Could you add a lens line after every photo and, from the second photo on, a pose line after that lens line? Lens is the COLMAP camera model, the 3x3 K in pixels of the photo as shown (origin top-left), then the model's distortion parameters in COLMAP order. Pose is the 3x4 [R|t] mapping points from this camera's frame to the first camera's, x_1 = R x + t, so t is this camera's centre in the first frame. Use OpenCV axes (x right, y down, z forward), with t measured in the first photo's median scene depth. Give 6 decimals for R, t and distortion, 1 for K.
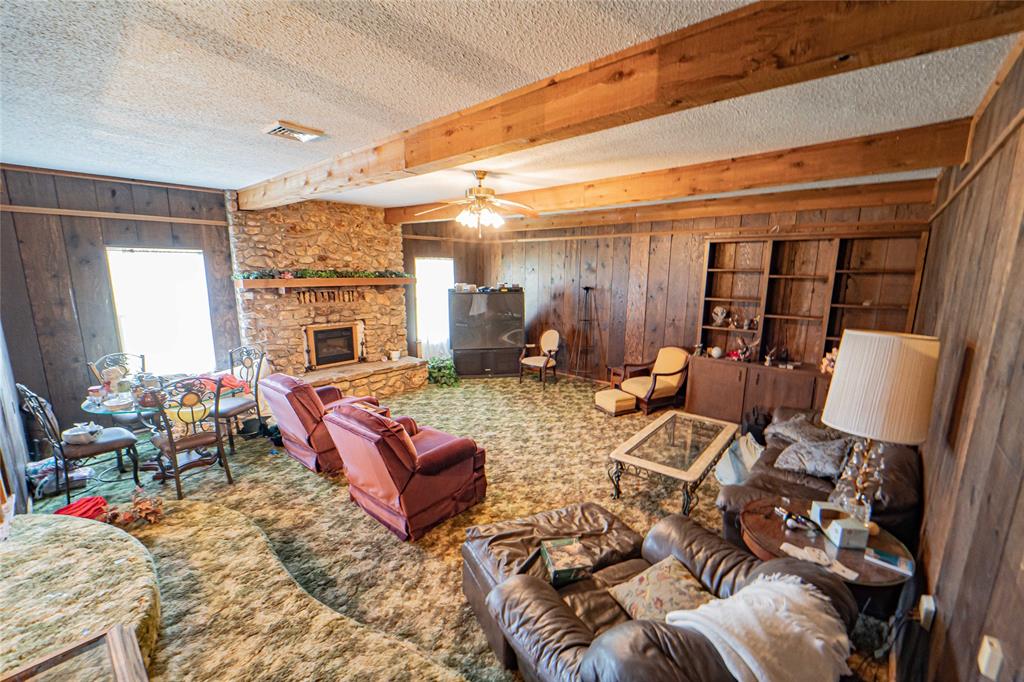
lens RADIAL K [[417.7, 0, 515.1], [0, 417.7, 350.2], [0, 0, 1]] dist [-0.021593, -0.000016]
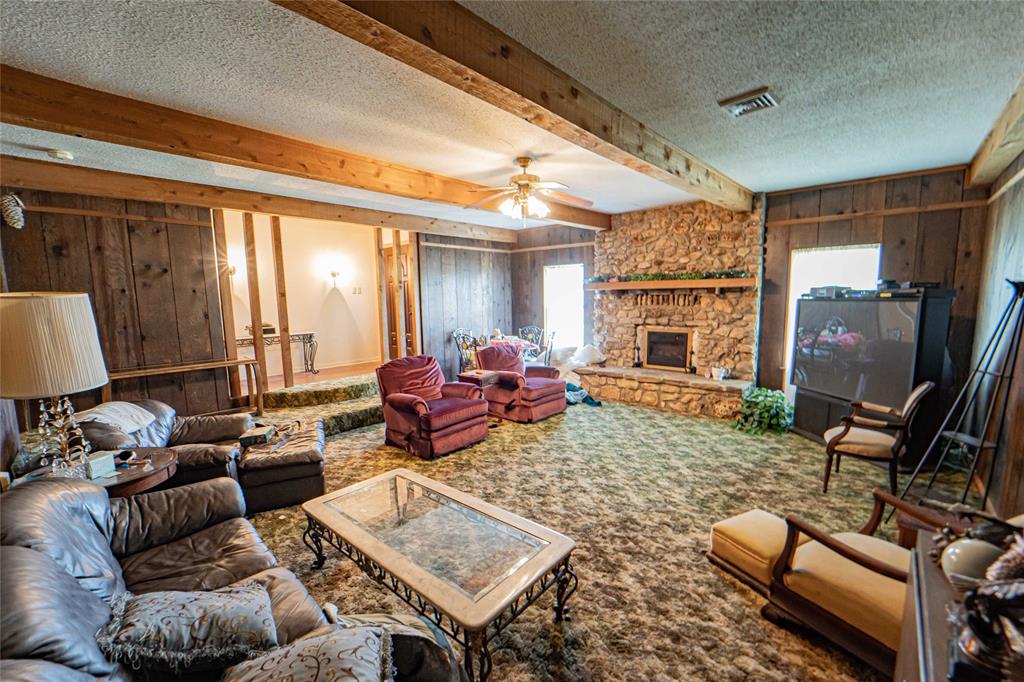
lens RADIAL K [[417.7, 0, 515.1], [0, 417.7, 350.2], [0, 0, 1]] dist [-0.021593, -0.000016]
pose [[-0.015110, 0.125401, -0.991991, 0.588772], [-0.169634, 0.977401, 0.126141, -0.076181], [0.985391, 0.170182, 0.006503, 0.663833]]
